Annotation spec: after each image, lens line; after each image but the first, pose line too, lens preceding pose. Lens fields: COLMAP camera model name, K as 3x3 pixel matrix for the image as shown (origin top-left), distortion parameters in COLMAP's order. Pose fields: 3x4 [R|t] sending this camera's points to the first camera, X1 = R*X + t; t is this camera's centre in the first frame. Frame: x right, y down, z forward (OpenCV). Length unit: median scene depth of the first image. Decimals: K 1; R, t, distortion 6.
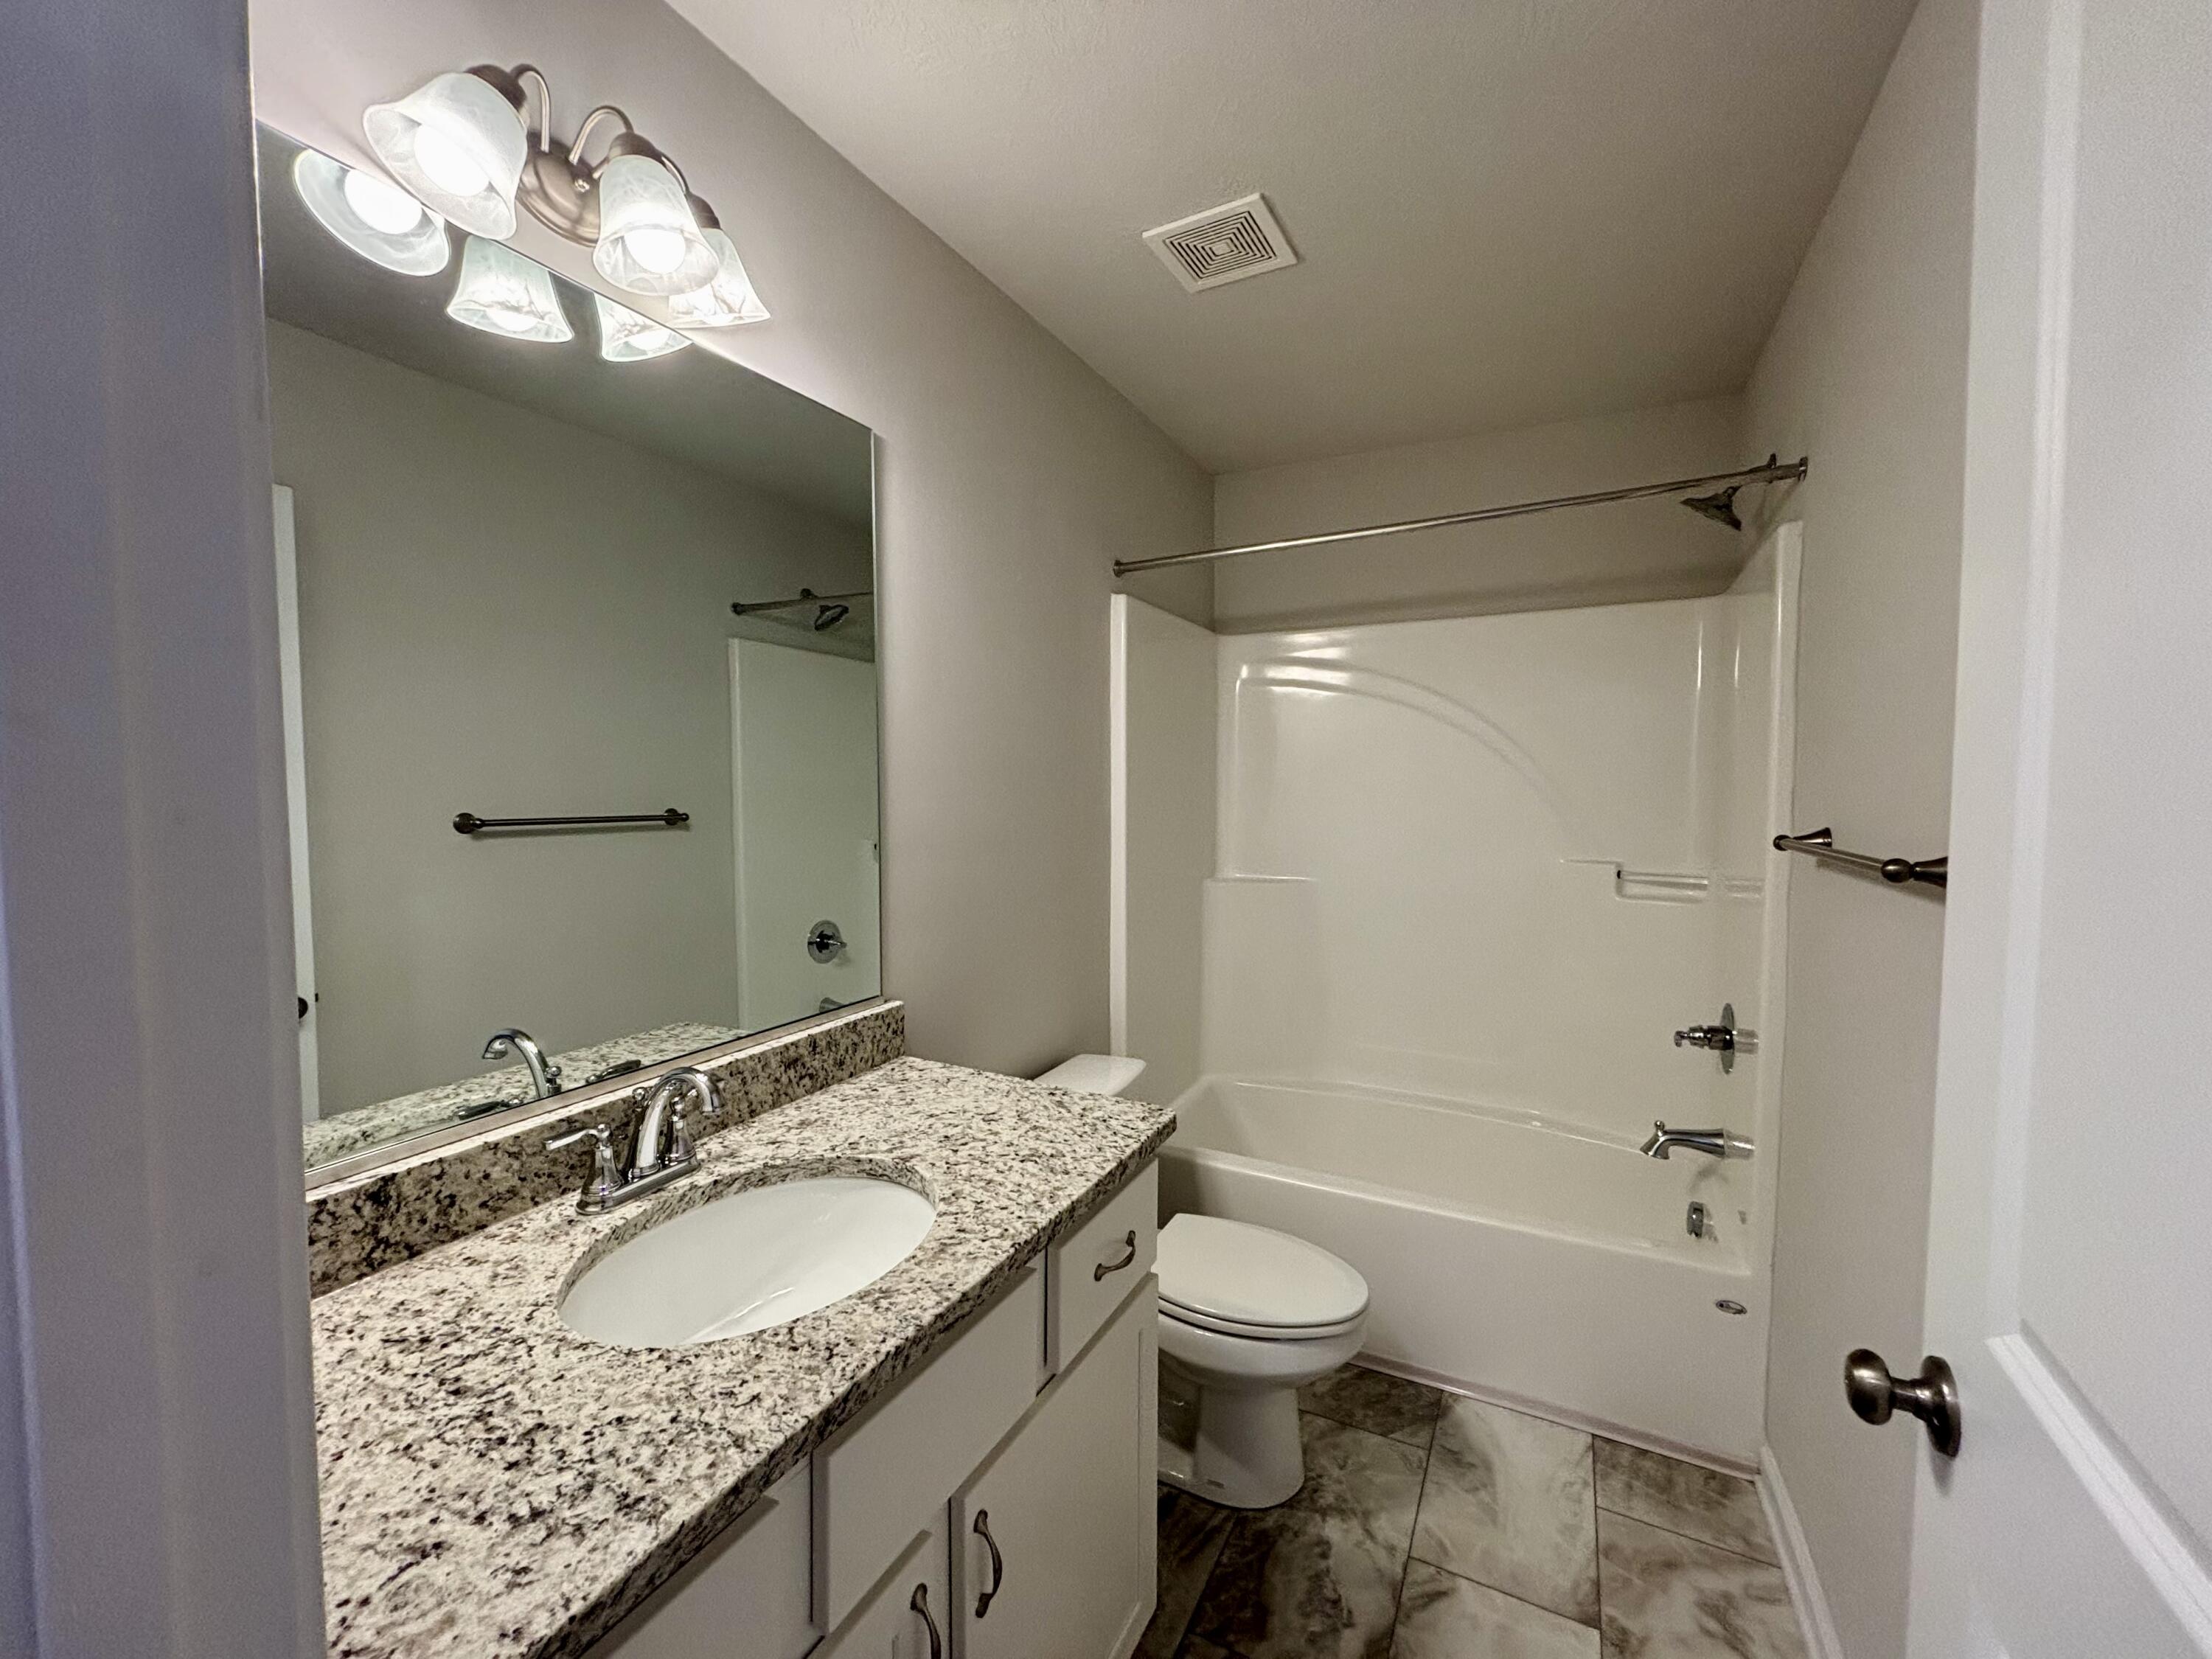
lens RADIAL K [[892.6, 0, 1108.0], [0, 892.6, 822.3], [0, 0, 1]] dist [-0.011117, 0.008768]
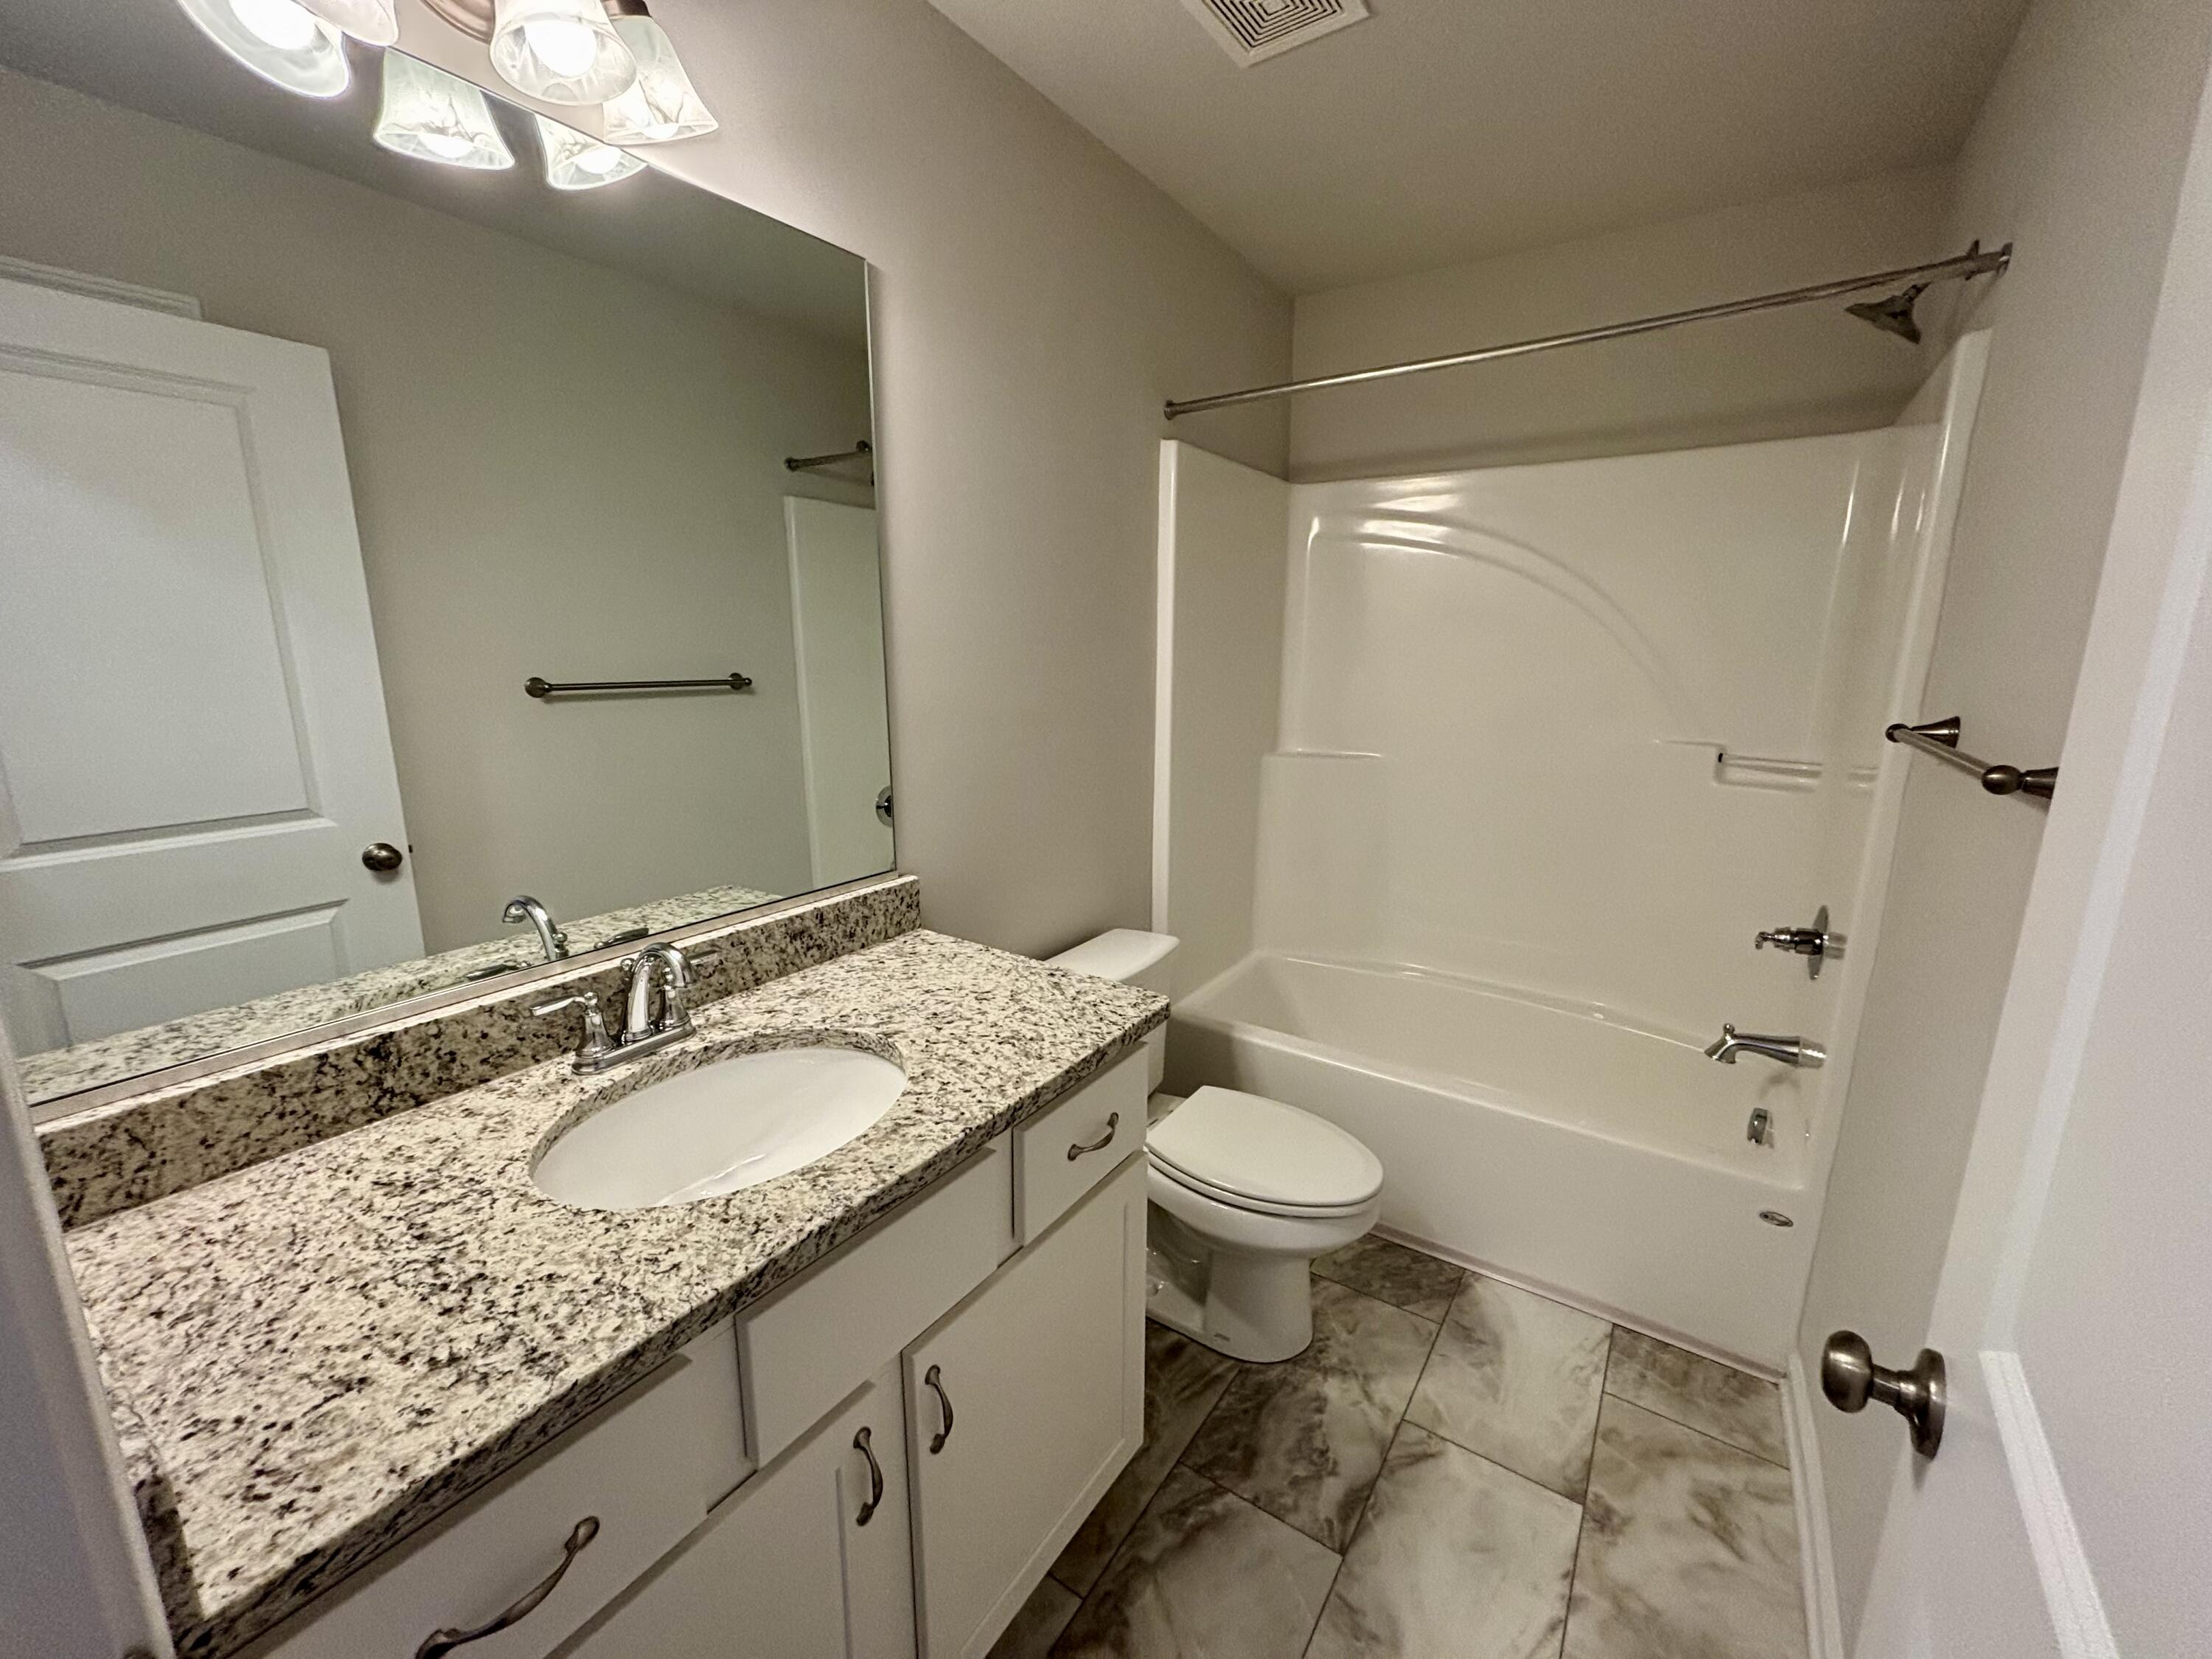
lens RADIAL K [[893.3, 0, 1104.4], [0, 893.3, 822.2], [0, 0, 1]] dist [0.001607, 0.000077]
pose [[0.993173, 0.027316, -0.113403, 0.142414], [-0.009607, 0.988045, 0.153865, -0.024386], [0.116251, -0.151725, 0.981563, 0.071584]]
